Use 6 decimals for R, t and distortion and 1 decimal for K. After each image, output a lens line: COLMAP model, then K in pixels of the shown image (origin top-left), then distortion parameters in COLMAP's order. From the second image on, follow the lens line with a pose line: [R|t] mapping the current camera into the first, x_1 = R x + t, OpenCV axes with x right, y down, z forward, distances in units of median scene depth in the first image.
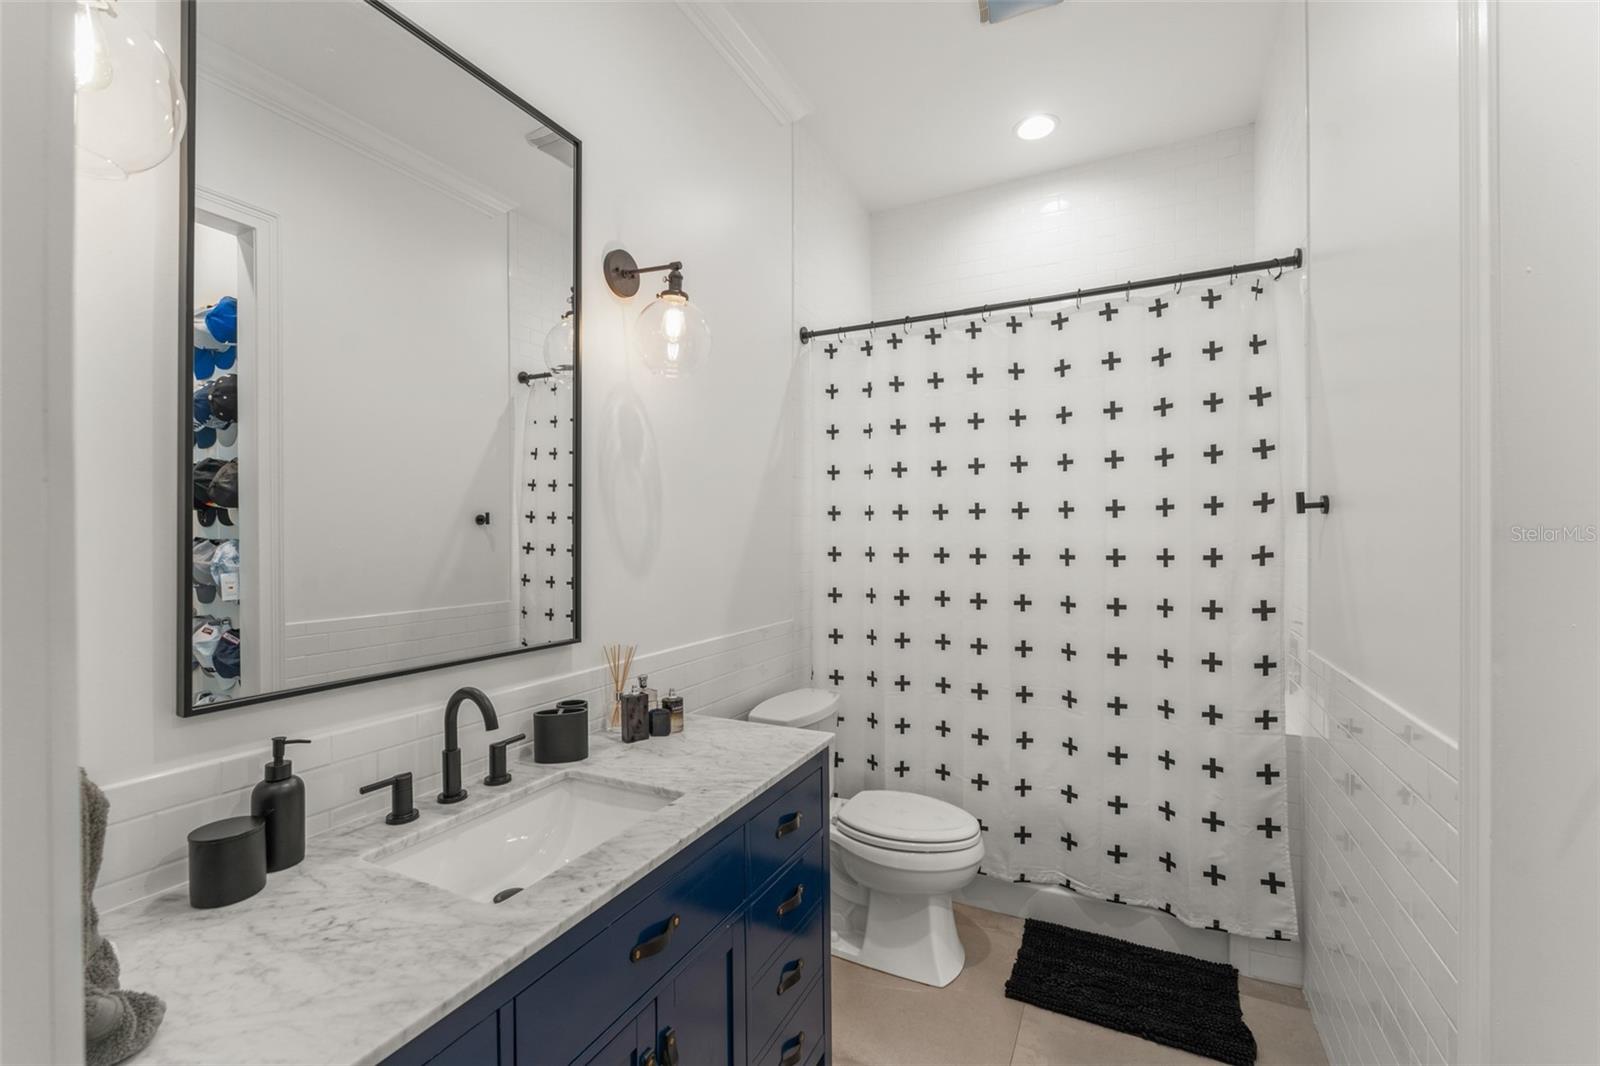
lens RADIAL K [[672.7, 0, 799.6], [0, 672.7, 537.4], [0, 0, 1]] dist [-0.002951, -0.000007]
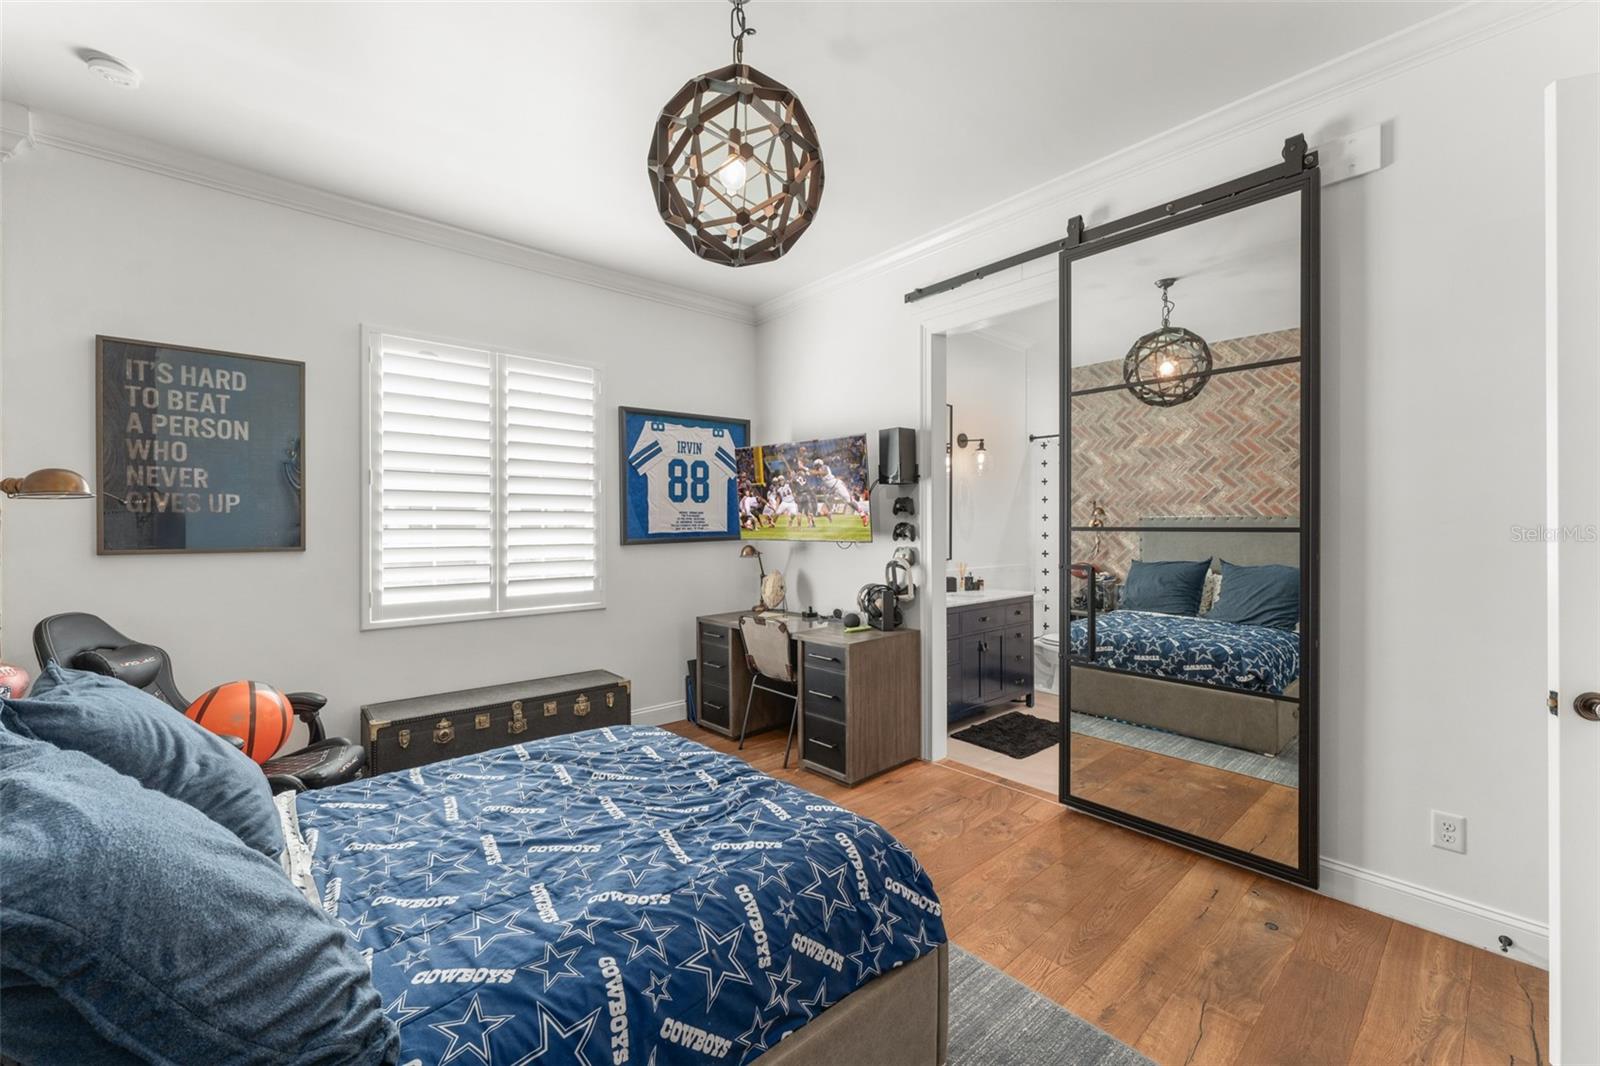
lens RADIAL K [[633.6, 0, 792.4], [0, 633.6, 525.6], [0, 0, 1]] dist [-0.000486, 0.000168]
pose [[0.922652, 0.003515, -0.385618, 0.137347], [-0.002281, 0.999991, 0.003659, -0.019803], [0.385627, -0.002496, 0.922651, -2.016256]]
